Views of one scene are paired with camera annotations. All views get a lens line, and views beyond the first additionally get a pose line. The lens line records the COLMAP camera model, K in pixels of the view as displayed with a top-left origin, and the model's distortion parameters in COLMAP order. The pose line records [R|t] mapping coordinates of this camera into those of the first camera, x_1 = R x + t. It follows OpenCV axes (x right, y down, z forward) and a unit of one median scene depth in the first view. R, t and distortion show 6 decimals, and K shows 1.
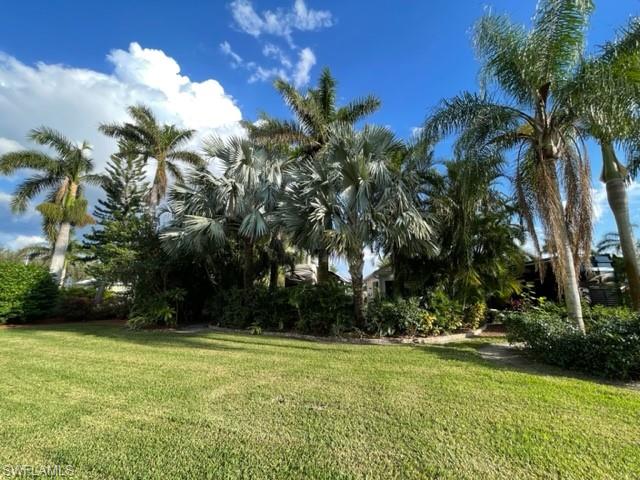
lens RADIAL K [[258.5, 0, 320.2], [0, 258.5, 241.6], [0, 0, 1]] dist [-0.001630, 0.000869]
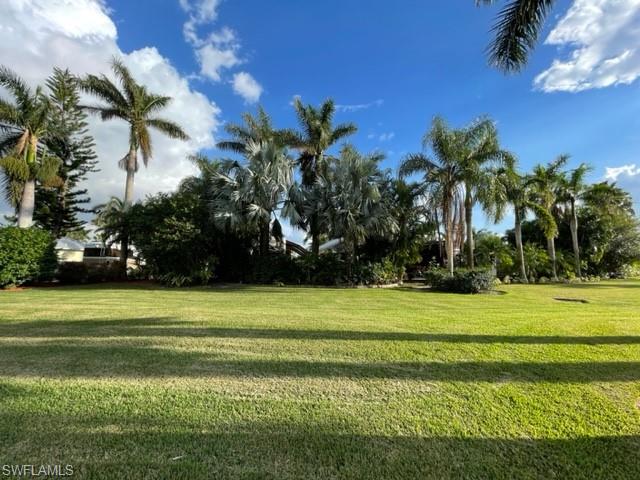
lens RADIAL K [[258.5, 0, 320.1], [0, 258.5, 238.9], [0, 0, 1]] dist [-0.001630, 0.000869]
pose [[0.924632, 0.044839, 0.378213, -0.606647], [-0.085917, 0.992005, 0.092438, -0.066679], [-0.371044, -0.117966, 0.921092, -0.401316]]
